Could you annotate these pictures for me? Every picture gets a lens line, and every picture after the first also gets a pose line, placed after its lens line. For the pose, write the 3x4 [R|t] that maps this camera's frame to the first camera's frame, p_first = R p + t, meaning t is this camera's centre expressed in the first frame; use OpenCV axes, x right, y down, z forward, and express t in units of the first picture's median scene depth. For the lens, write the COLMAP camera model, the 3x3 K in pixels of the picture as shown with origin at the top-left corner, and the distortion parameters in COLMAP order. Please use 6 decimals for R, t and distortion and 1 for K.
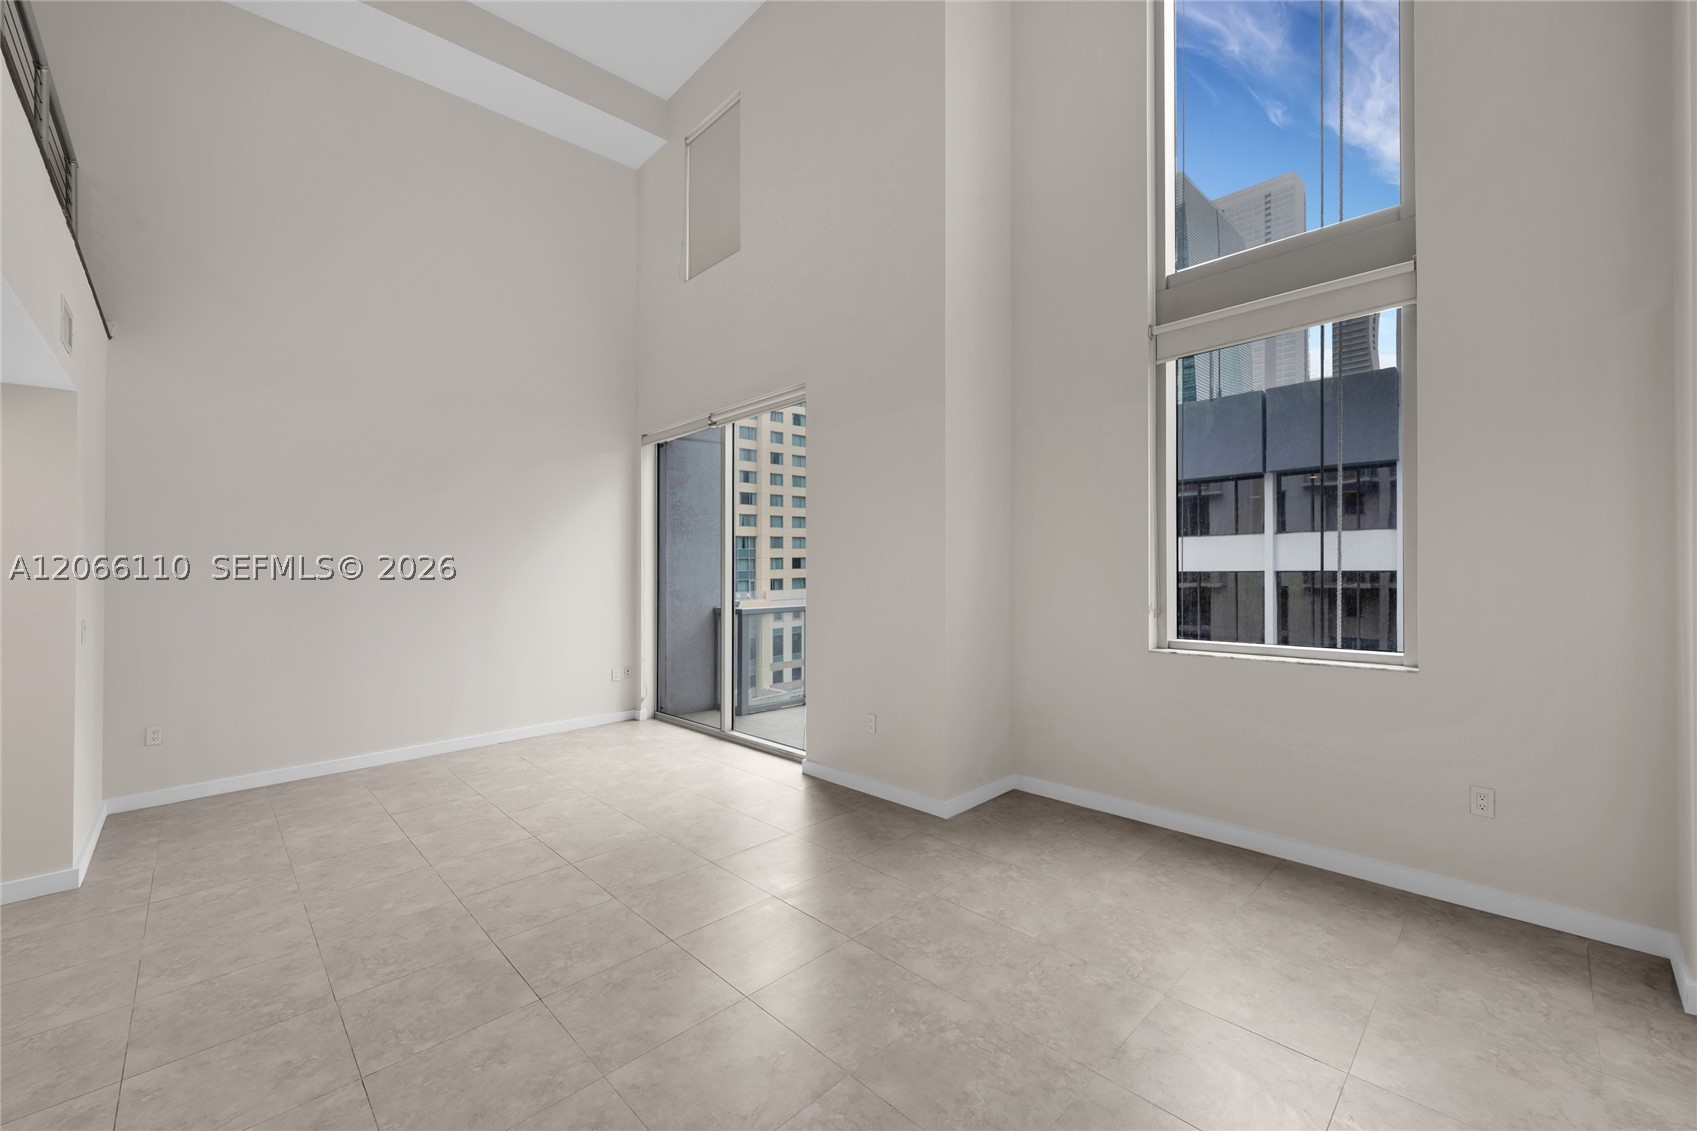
lens RADIAL K [[675.0, 0, 841.2], [0, 675.0, 559.6], [0, 0, 1]] dist [-0.003230, 0.001432]
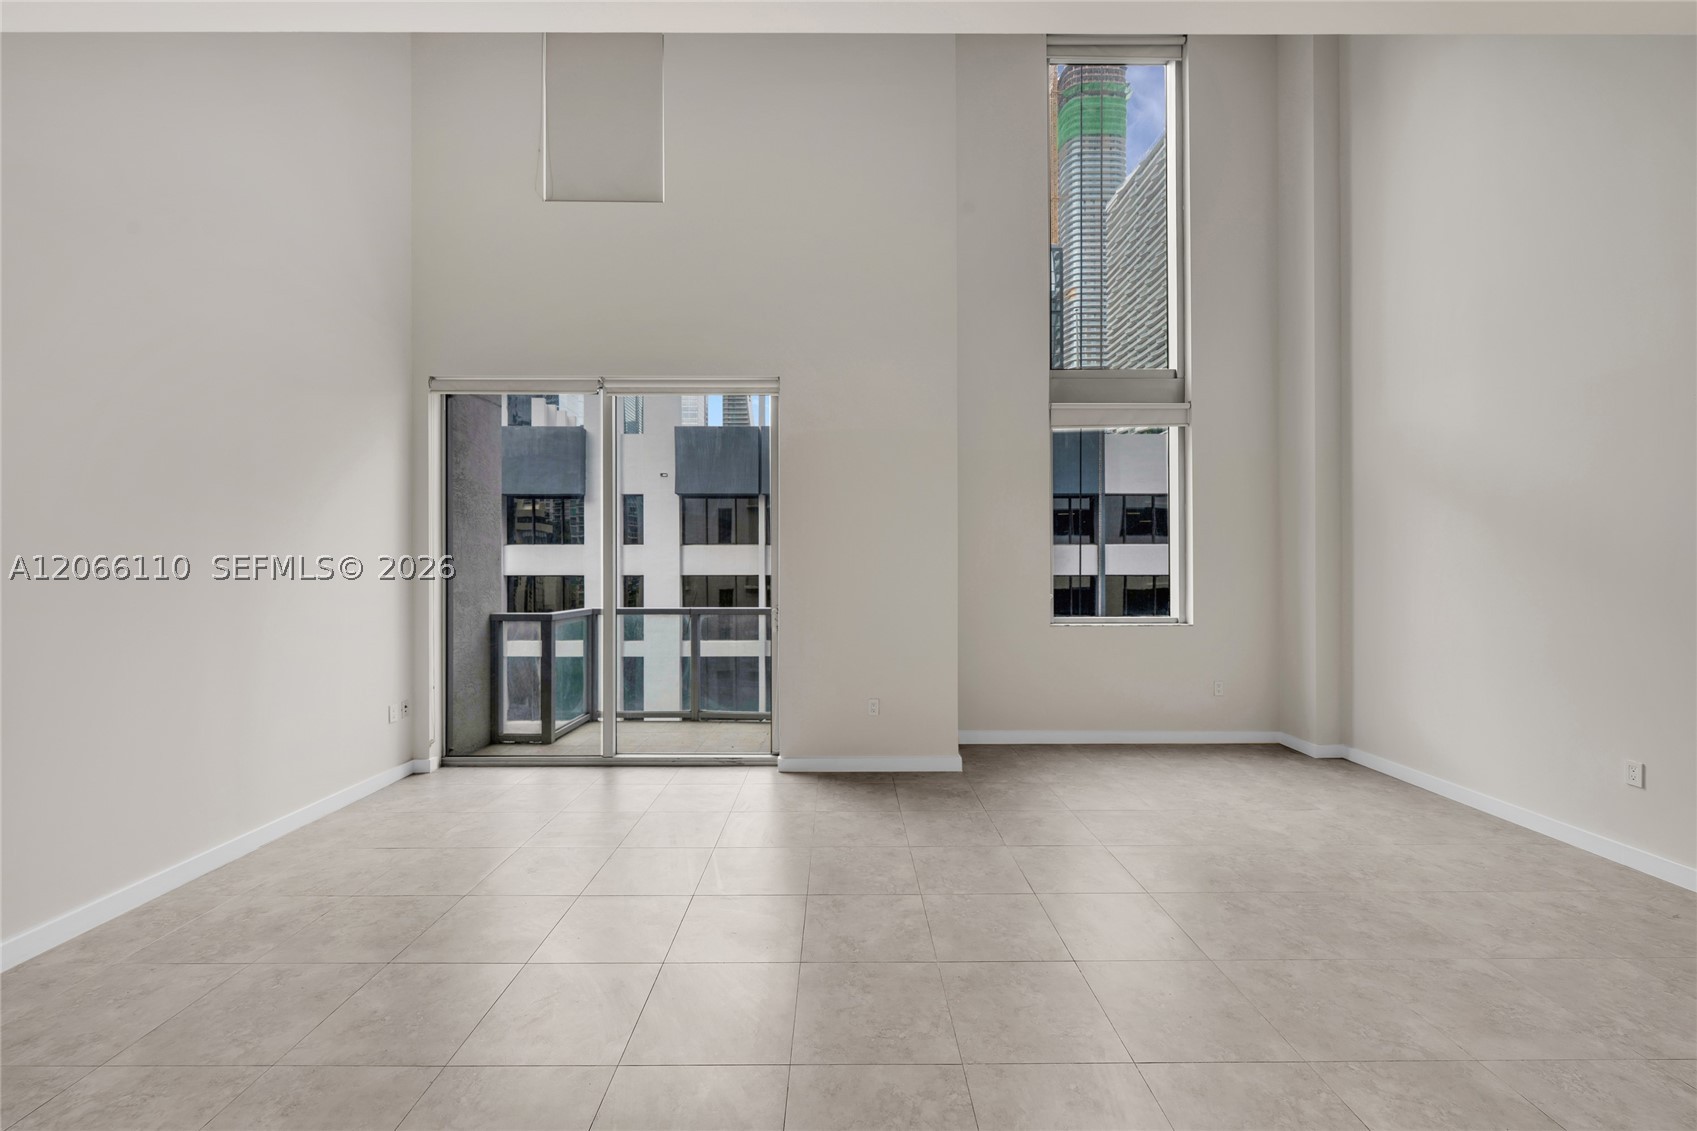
lens RADIAL K [[675.0, 0, 838.2], [0, 675.0, 563.2], [0, 0, 1]] dist [-0.003230, 0.001432]
pose [[0.691432, 0.019588, 0.722176, -0.962495], [-0.018847, 0.999781, -0.009073, 0.023679], [-0.722196, -0.007337, 0.691650, 0.344095]]
